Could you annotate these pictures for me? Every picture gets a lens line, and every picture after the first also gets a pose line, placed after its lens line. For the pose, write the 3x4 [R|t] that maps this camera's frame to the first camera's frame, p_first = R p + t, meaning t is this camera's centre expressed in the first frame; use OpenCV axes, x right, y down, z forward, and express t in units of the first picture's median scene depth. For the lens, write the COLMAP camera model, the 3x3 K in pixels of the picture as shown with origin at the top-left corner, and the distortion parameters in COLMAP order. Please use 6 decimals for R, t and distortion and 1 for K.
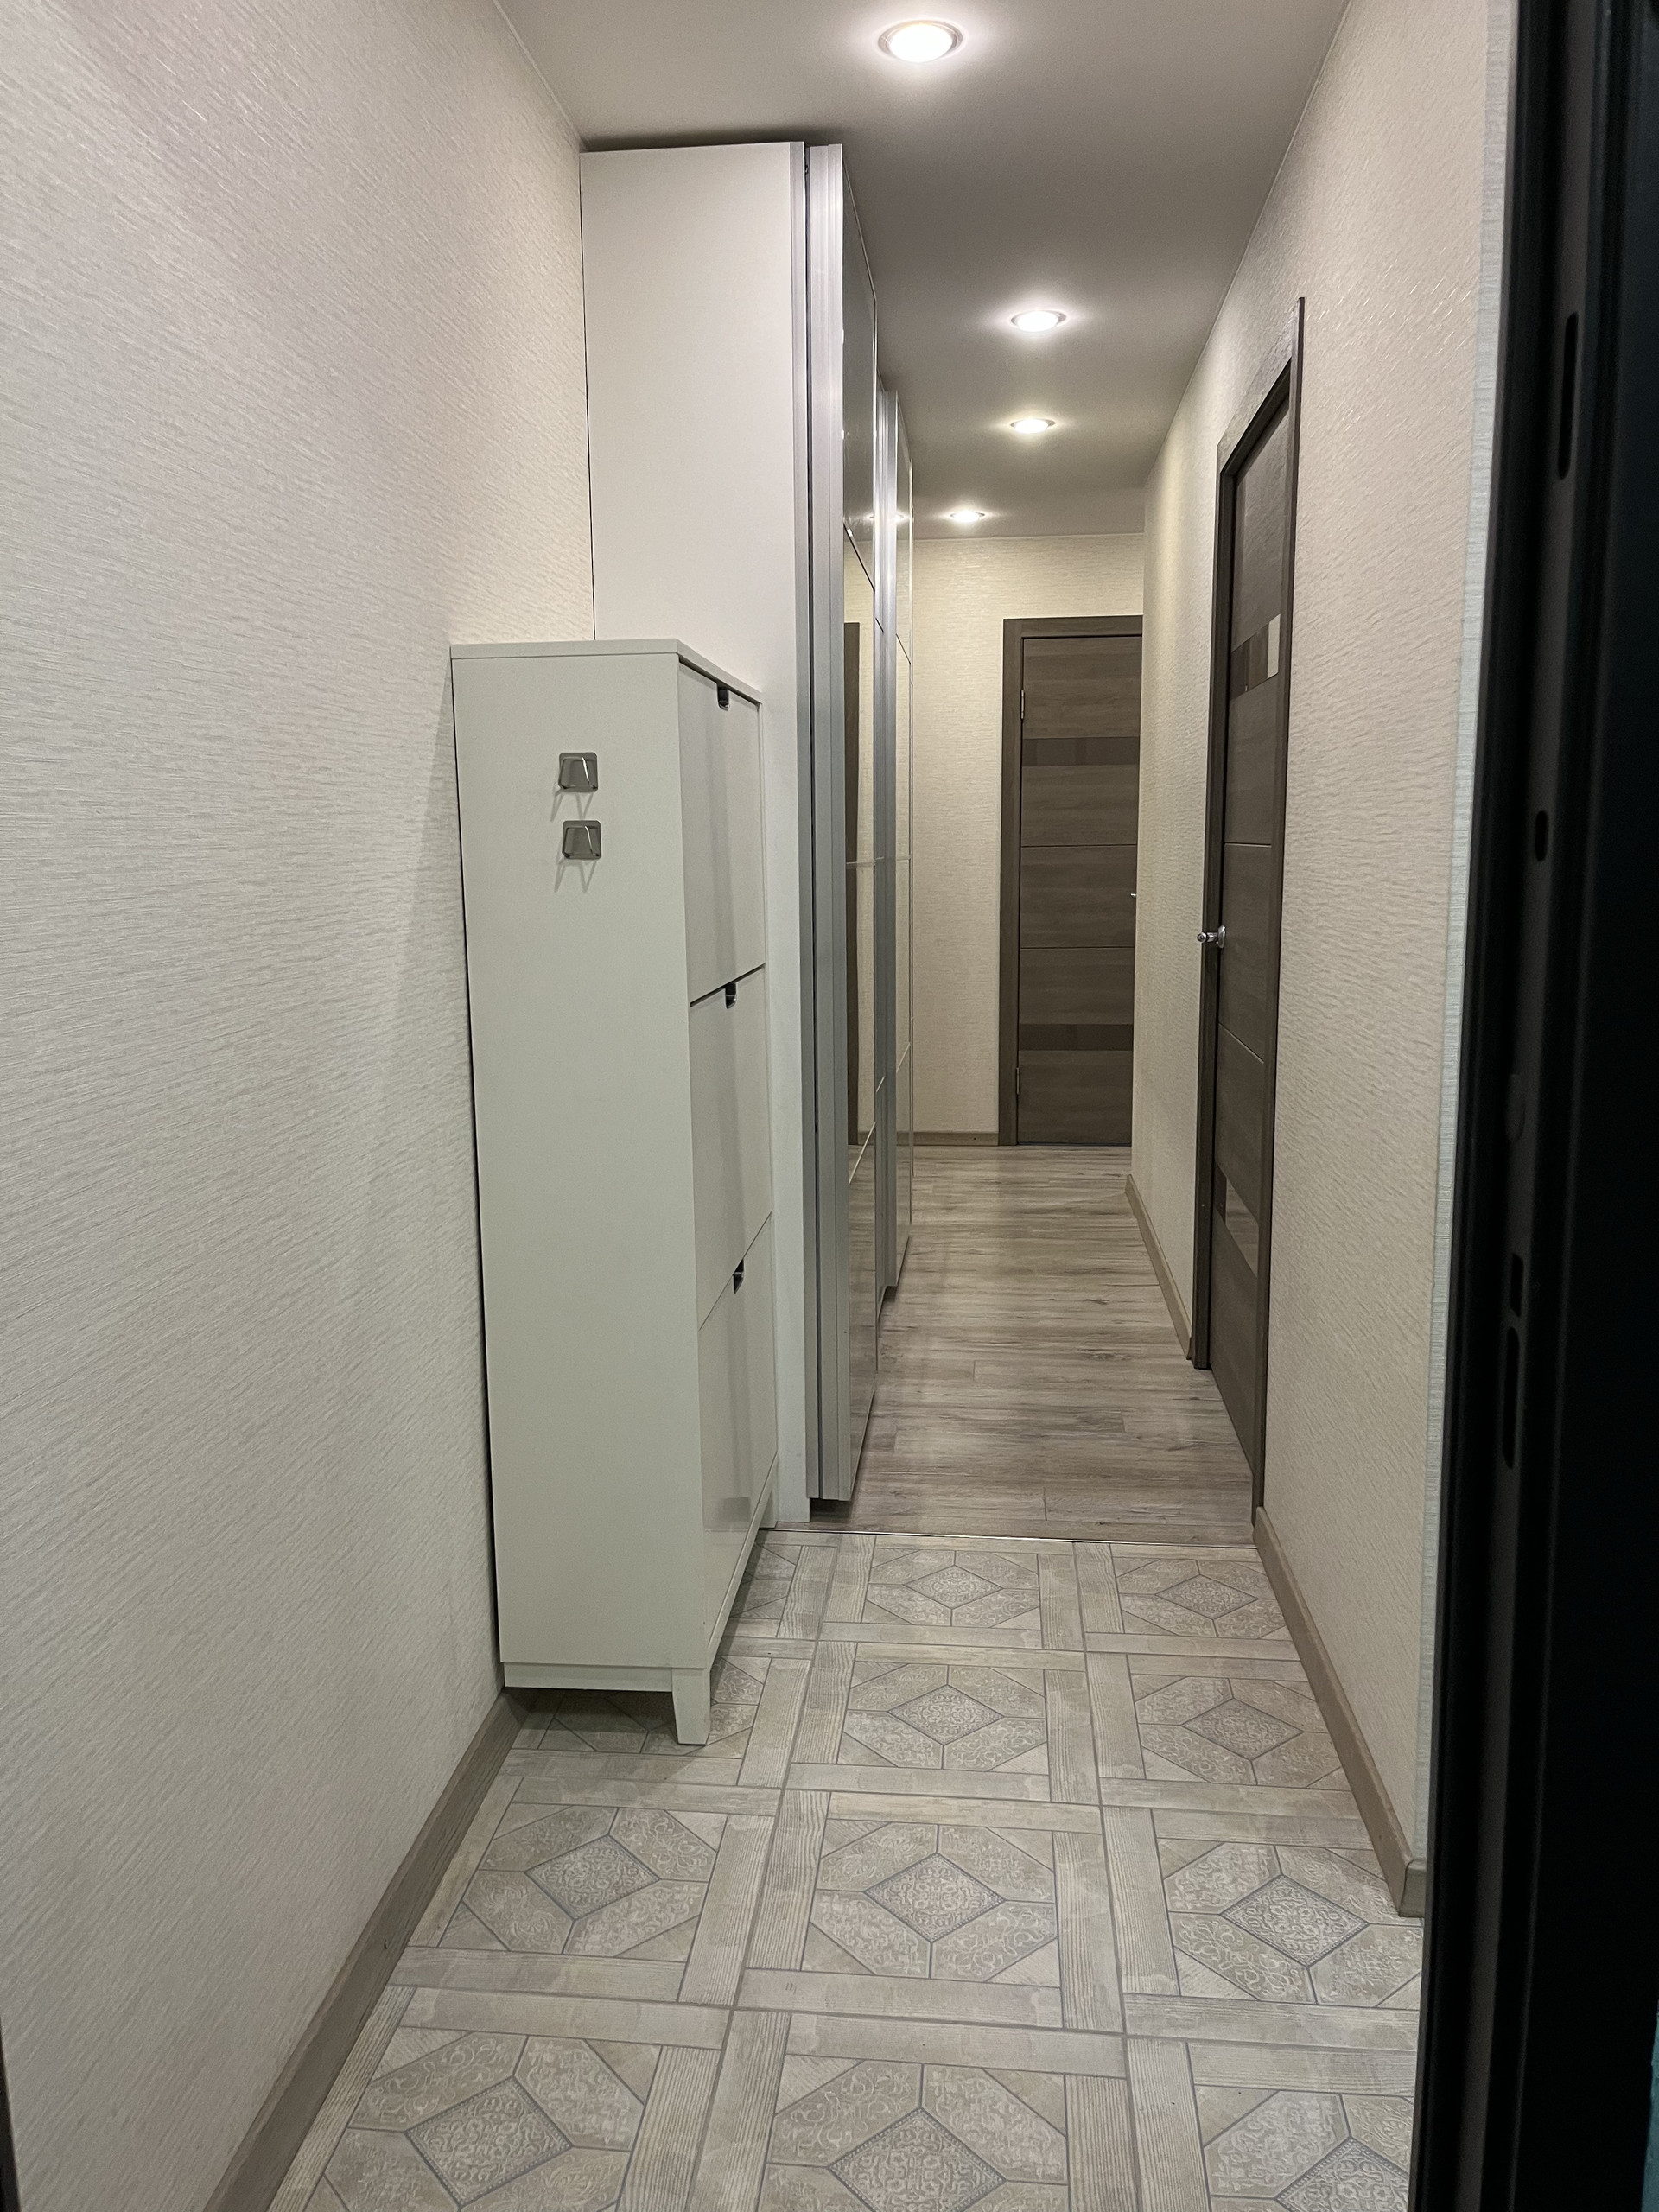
lens RADIAL K [[1651.1, 0, 825.9], [0, 1651.1, 1093.0], [0, 0, 1]] dist [0.046189, -0.055402]
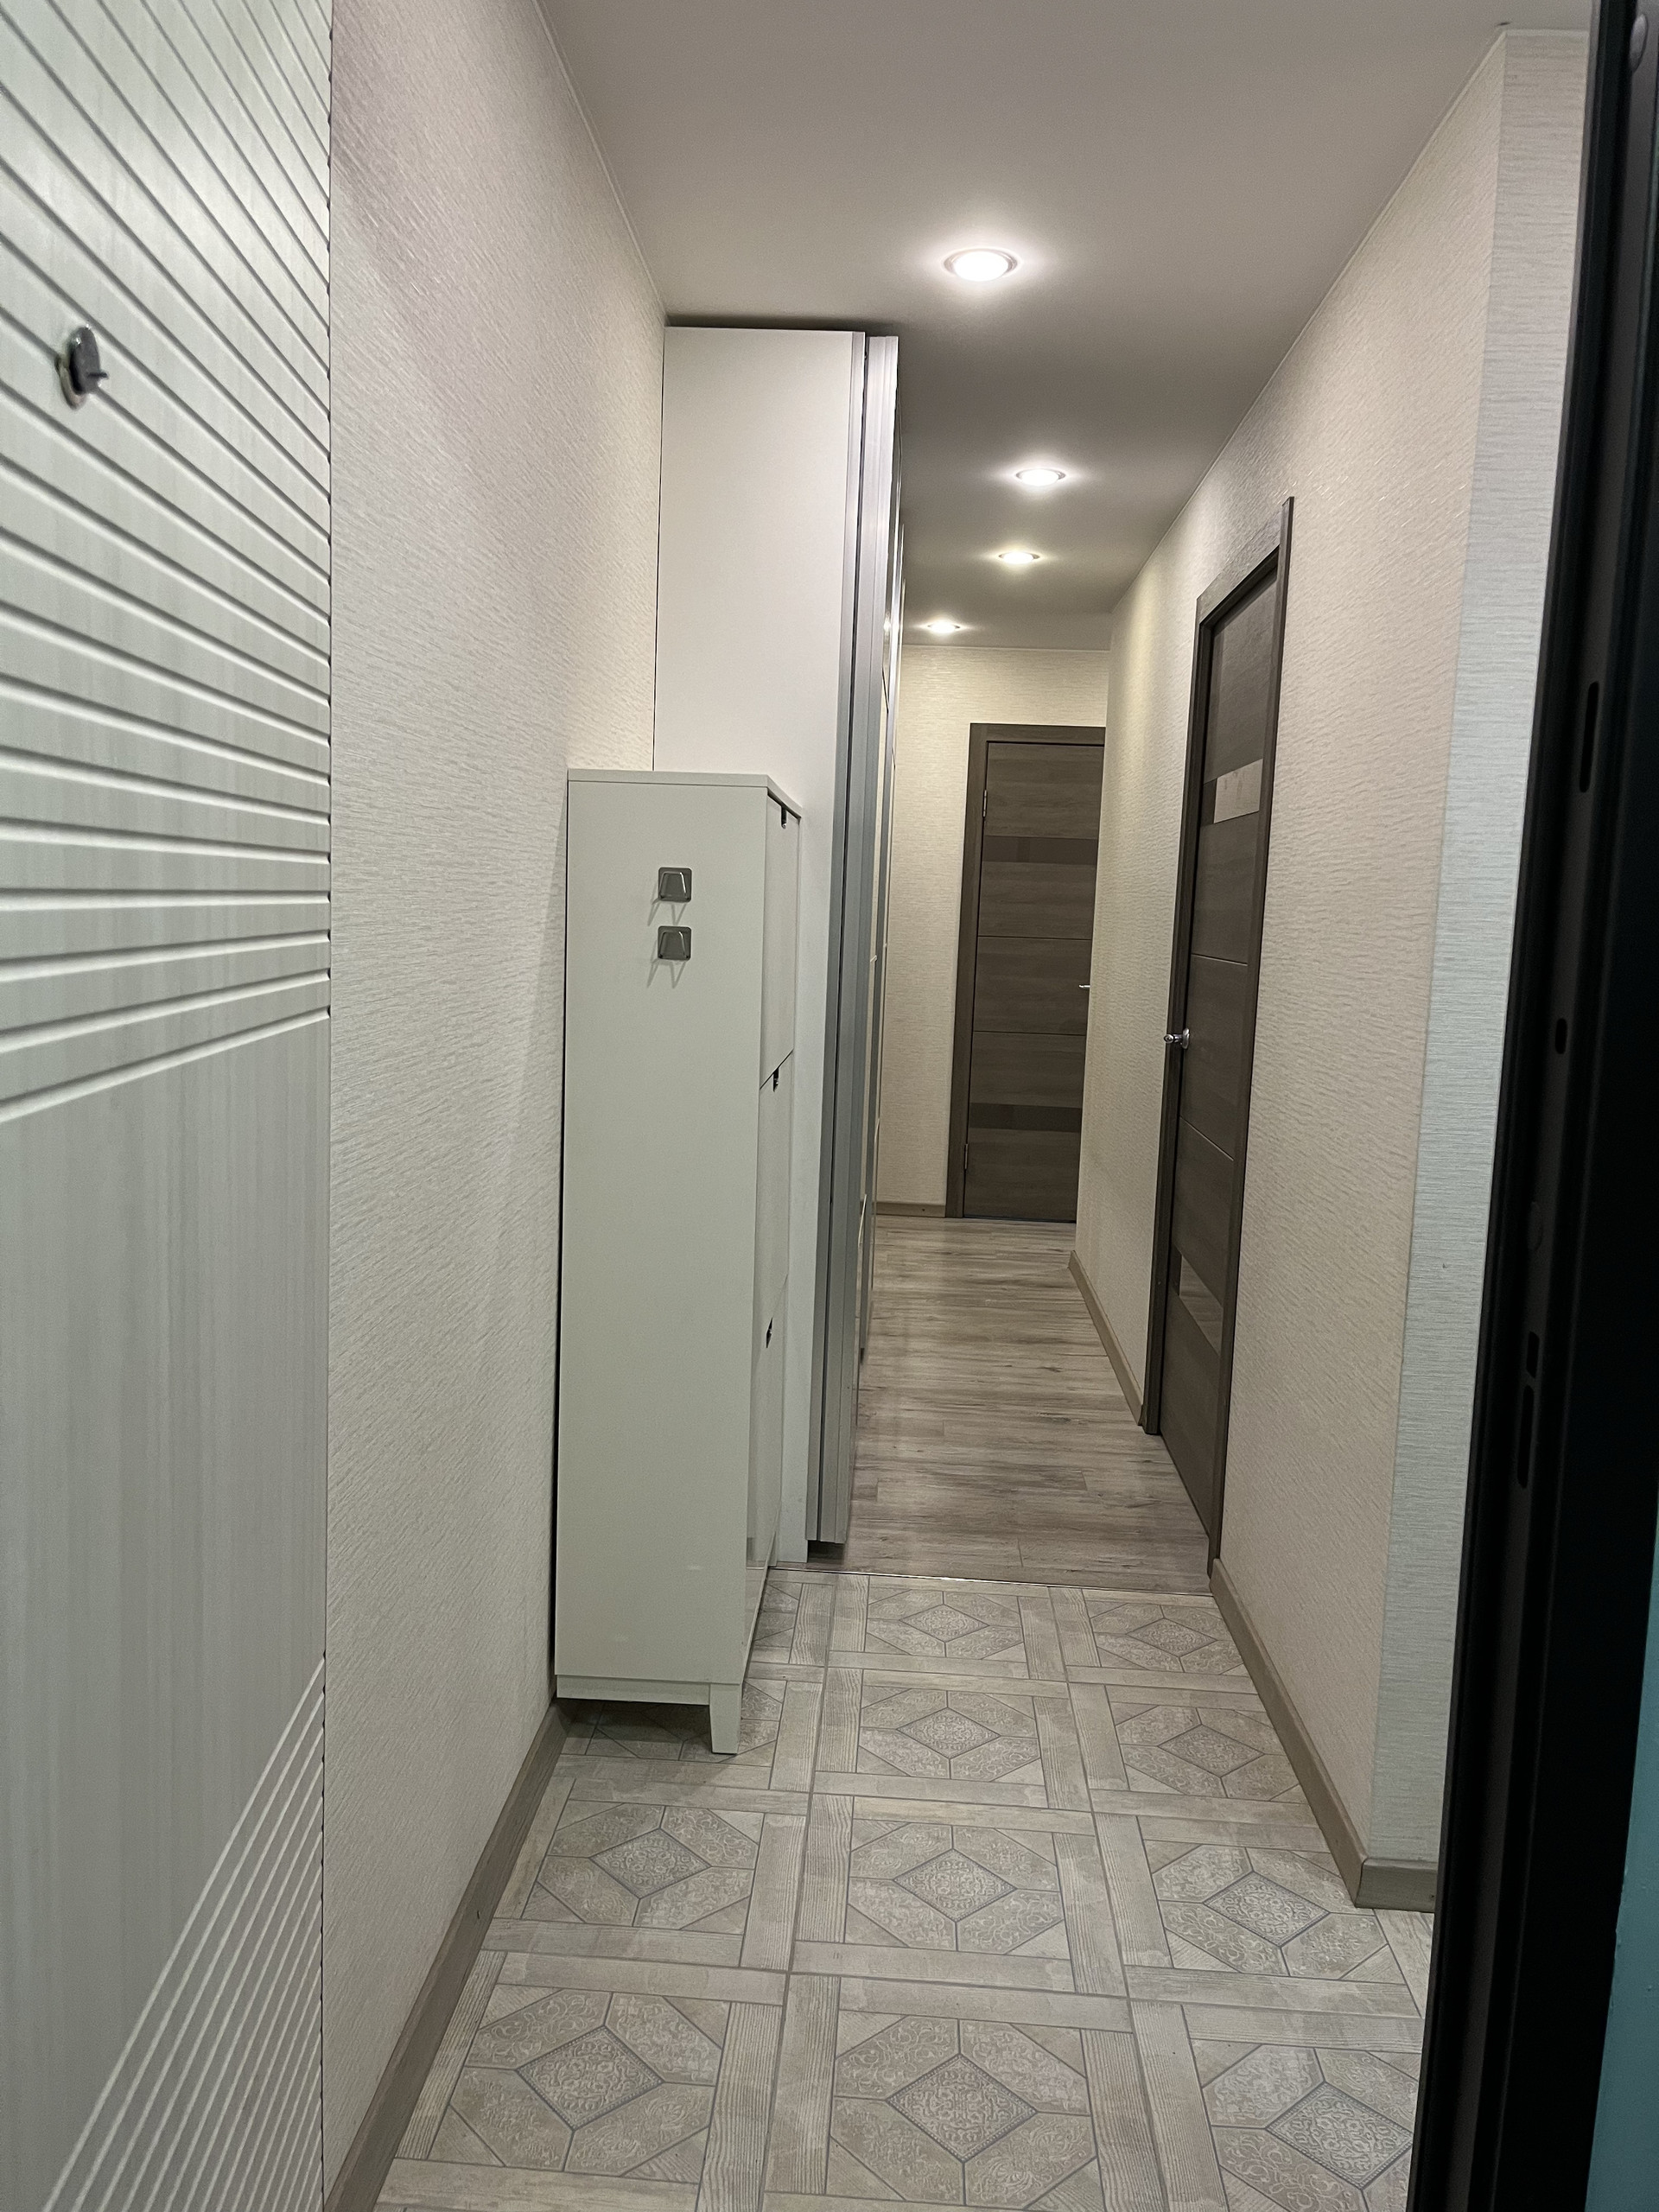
lens RADIAL K [[1651.1, 0, 828.4], [0, 1651.1, 1091.8], [0, 0, 1]] dist [0.046189, -0.055402]
pose [[0.997441, 0.043727, 0.056565, -0.090847], [-0.041510, 0.998345, -0.039800, -0.008433], [-0.058211, 0.037350, 0.997605, -0.126121]]
